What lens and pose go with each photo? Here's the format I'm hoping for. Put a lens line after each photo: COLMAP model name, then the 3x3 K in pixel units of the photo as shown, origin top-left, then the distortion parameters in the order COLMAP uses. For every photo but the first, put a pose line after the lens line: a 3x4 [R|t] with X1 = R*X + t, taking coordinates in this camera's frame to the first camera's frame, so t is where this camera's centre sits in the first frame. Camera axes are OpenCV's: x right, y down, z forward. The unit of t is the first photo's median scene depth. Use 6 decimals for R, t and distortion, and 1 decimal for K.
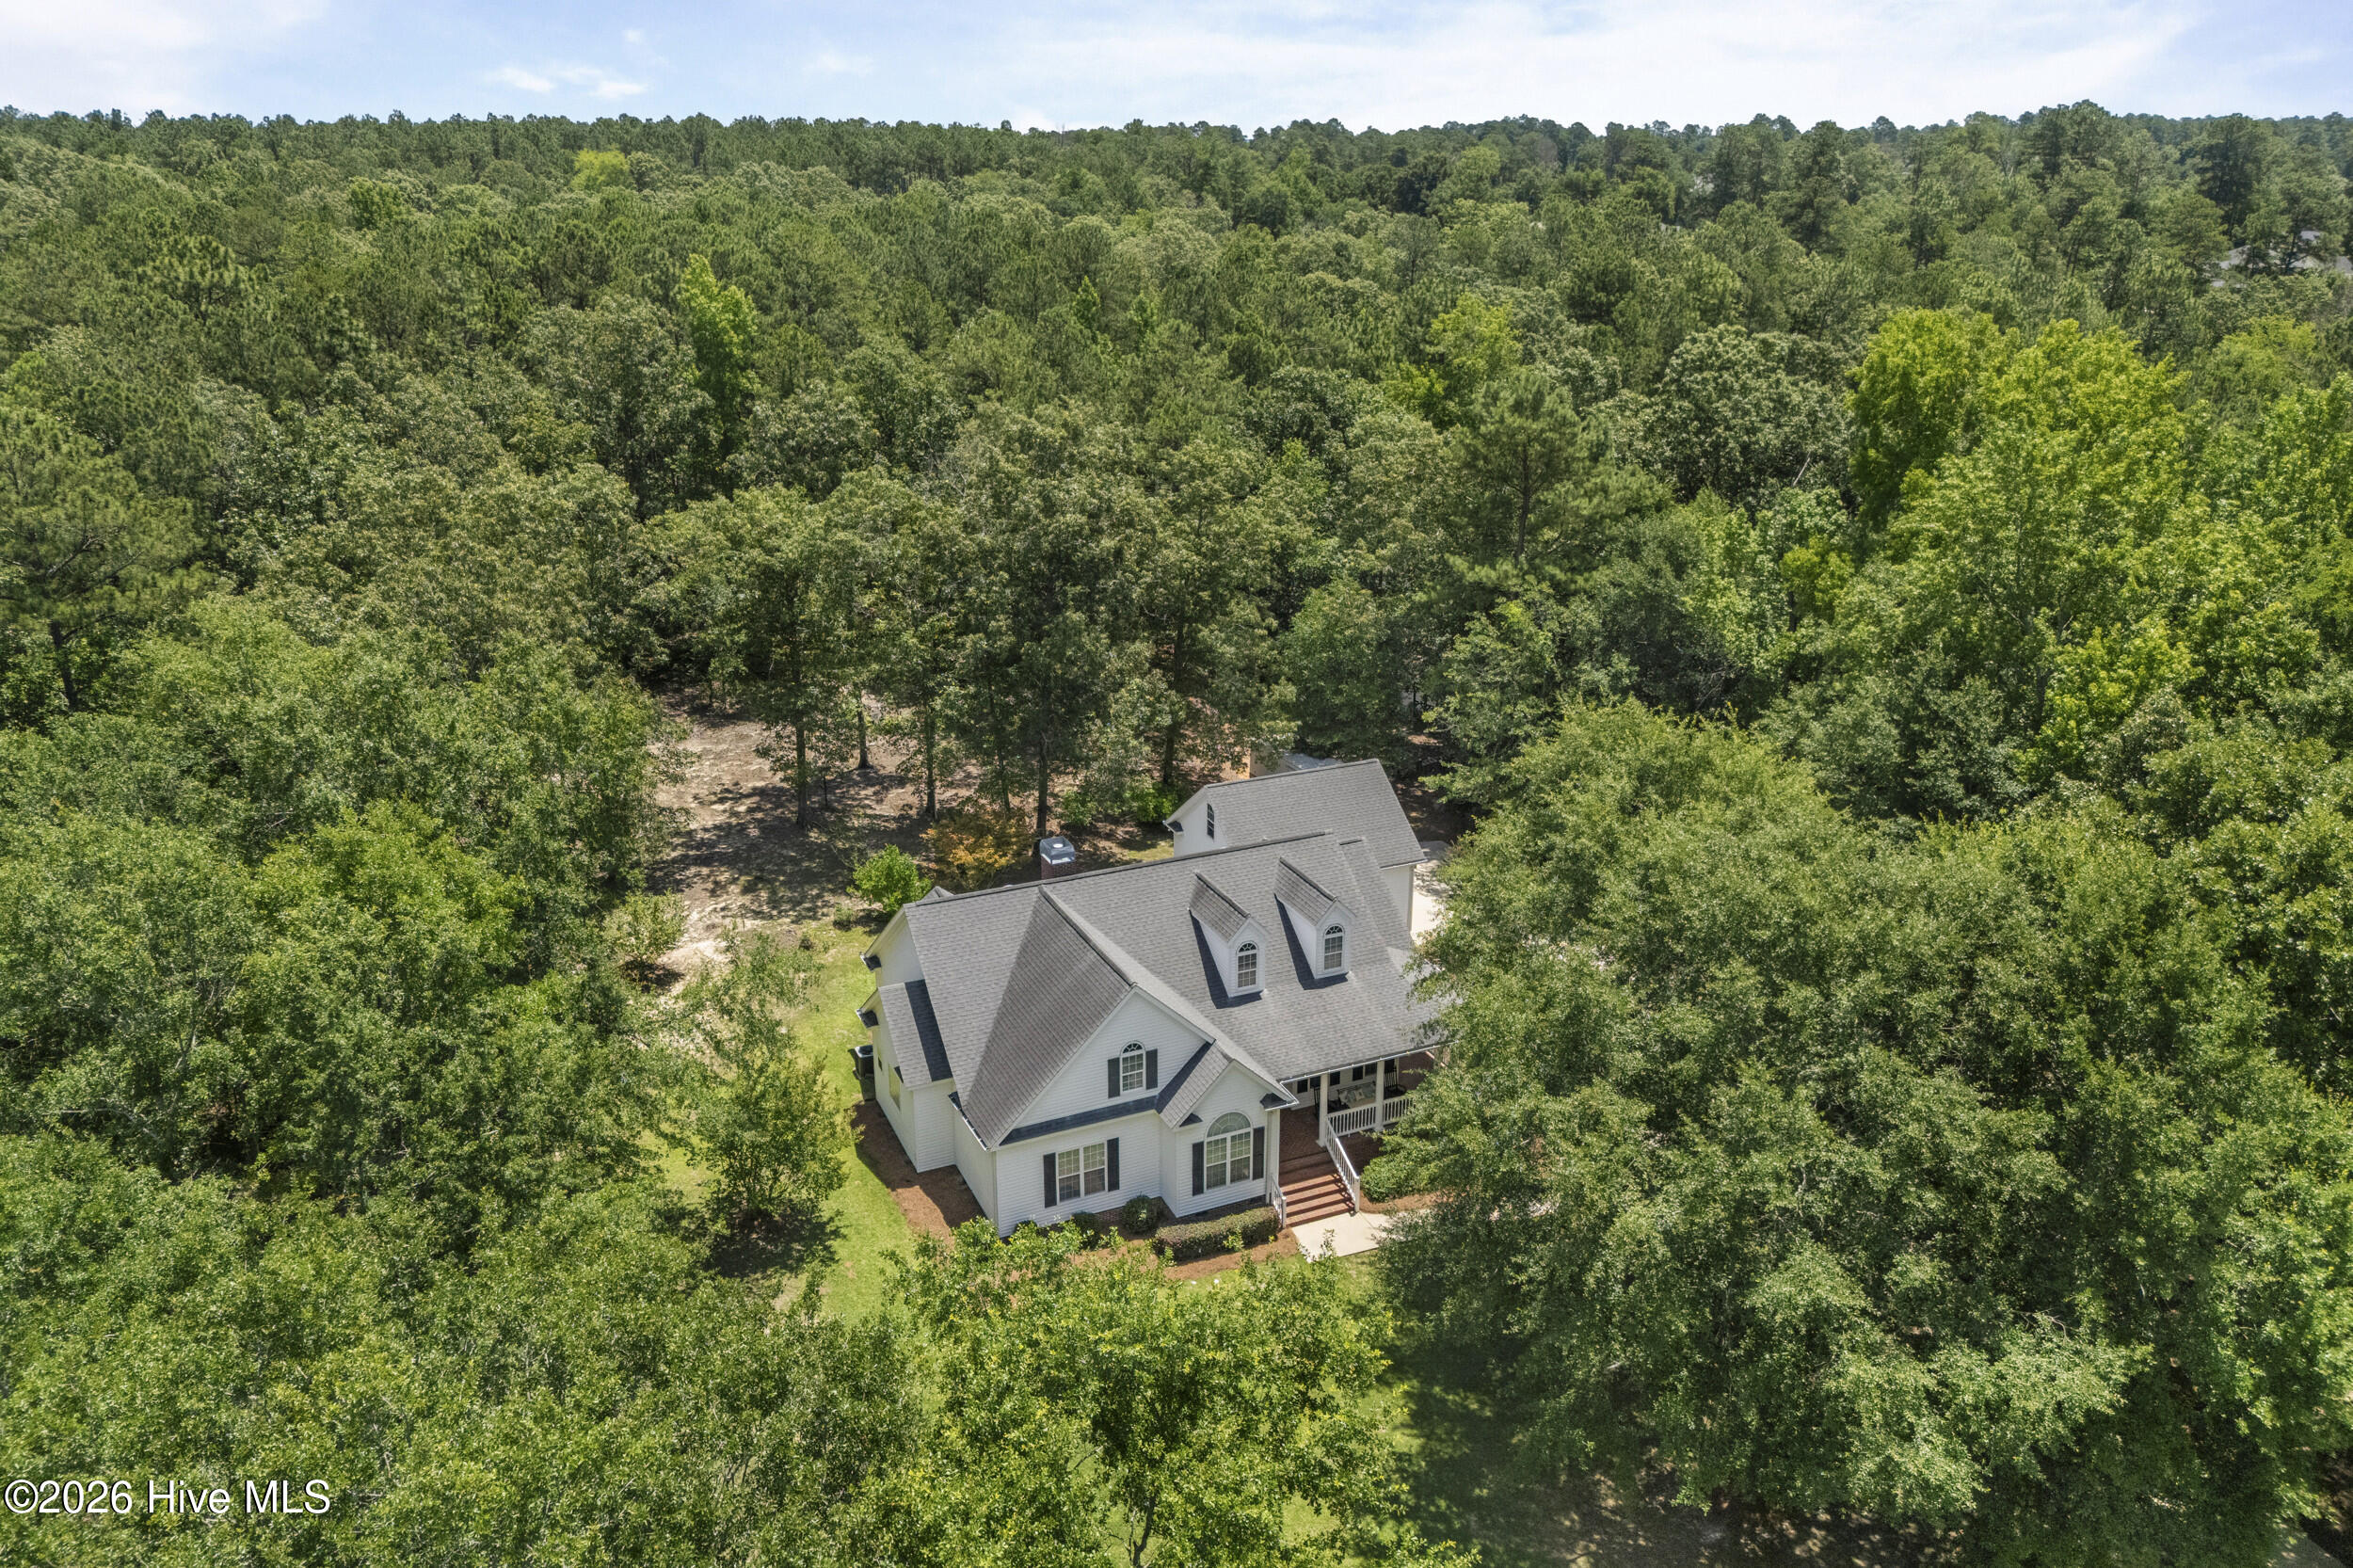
lens RADIAL K [[1667.0, 0, 1192.5], [0, 1667.0, 848.3], [0, 0, 1]] dist [0.052976, -0.067896]
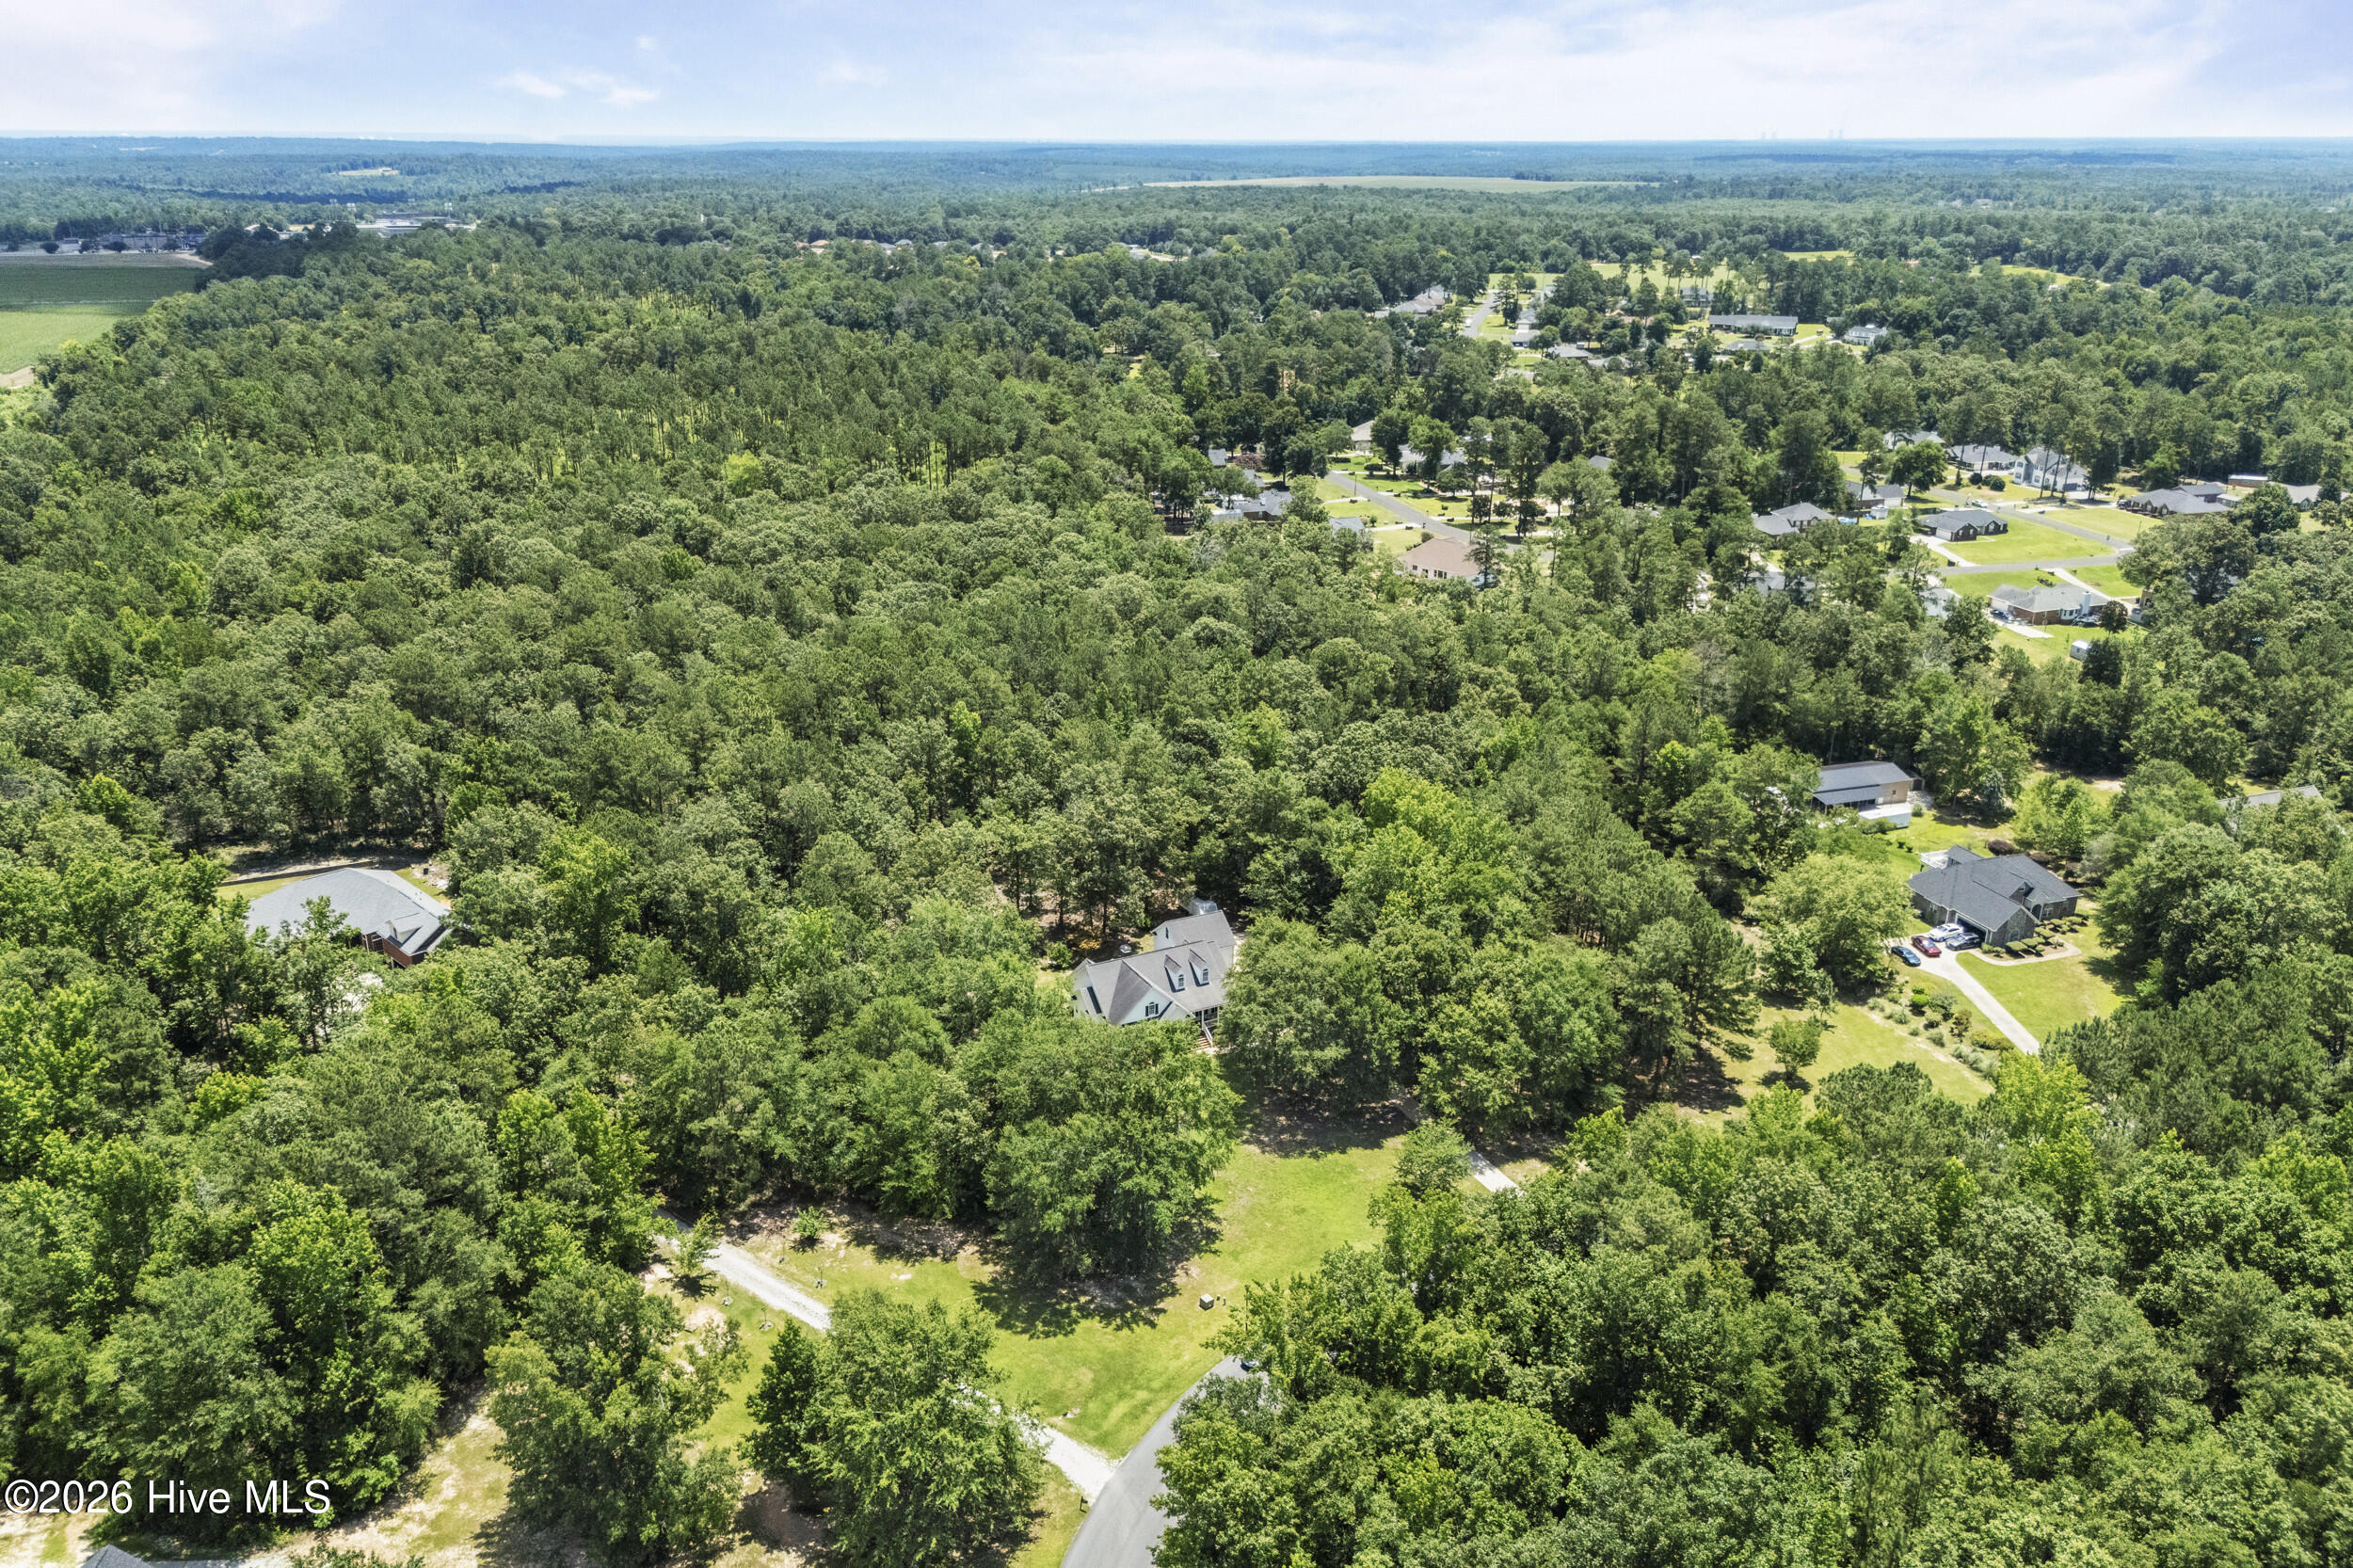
lens RADIAL K [[1664.9, 0, 1189.3], [0, 1664.9, 811.7], [0, 0, 1]] dist [0.136484, -0.245827]
pose [[0.998579, -0.014350, 0.051323, -0.129128], [0.015731, 0.999522, -0.026613, -0.198511], [-0.050916, 0.027382, 0.998327, -2.614737]]
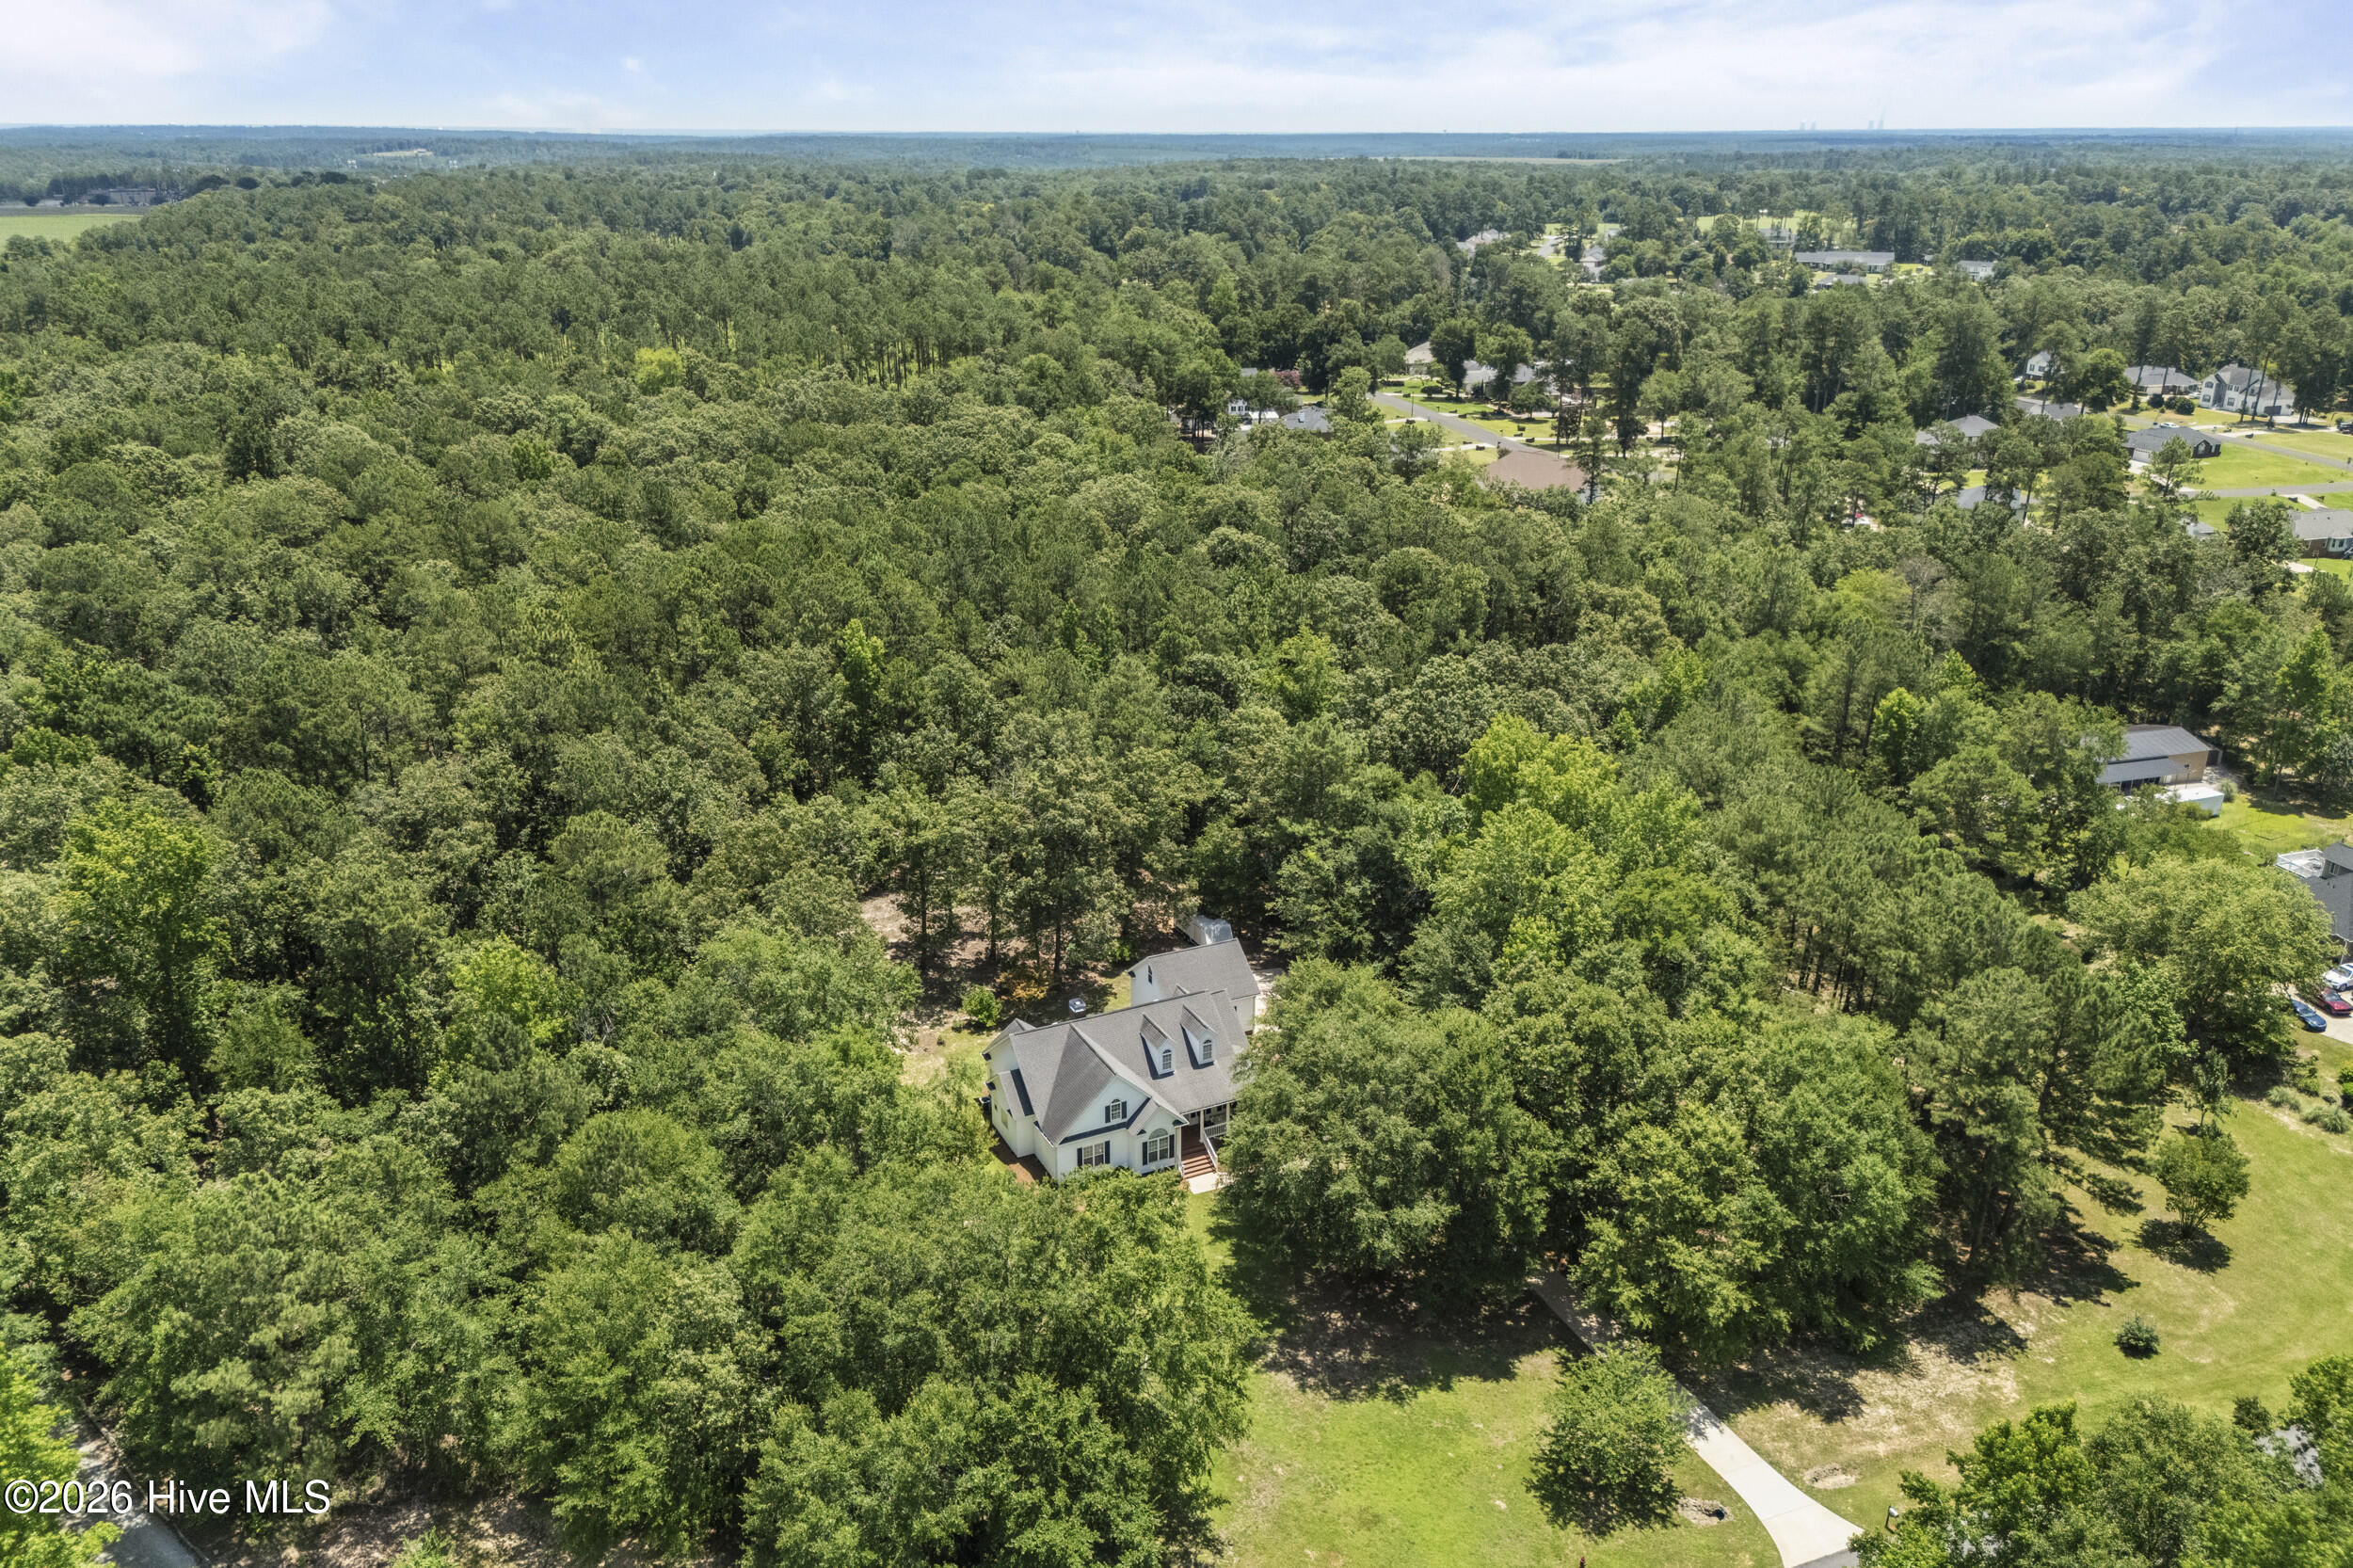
lens RADIAL K [[1664.9, 0, 1189.3], [0, 1664.9, 811.7], [0, 0, 1]] dist [0.136484, -0.245827]
pose [[0.999472, -0.008500, 0.031371, -0.003392], [0.009121, 0.999764, -0.019711, -0.211875], [-0.031196, 0.019986, 0.999313, -1.196492]]
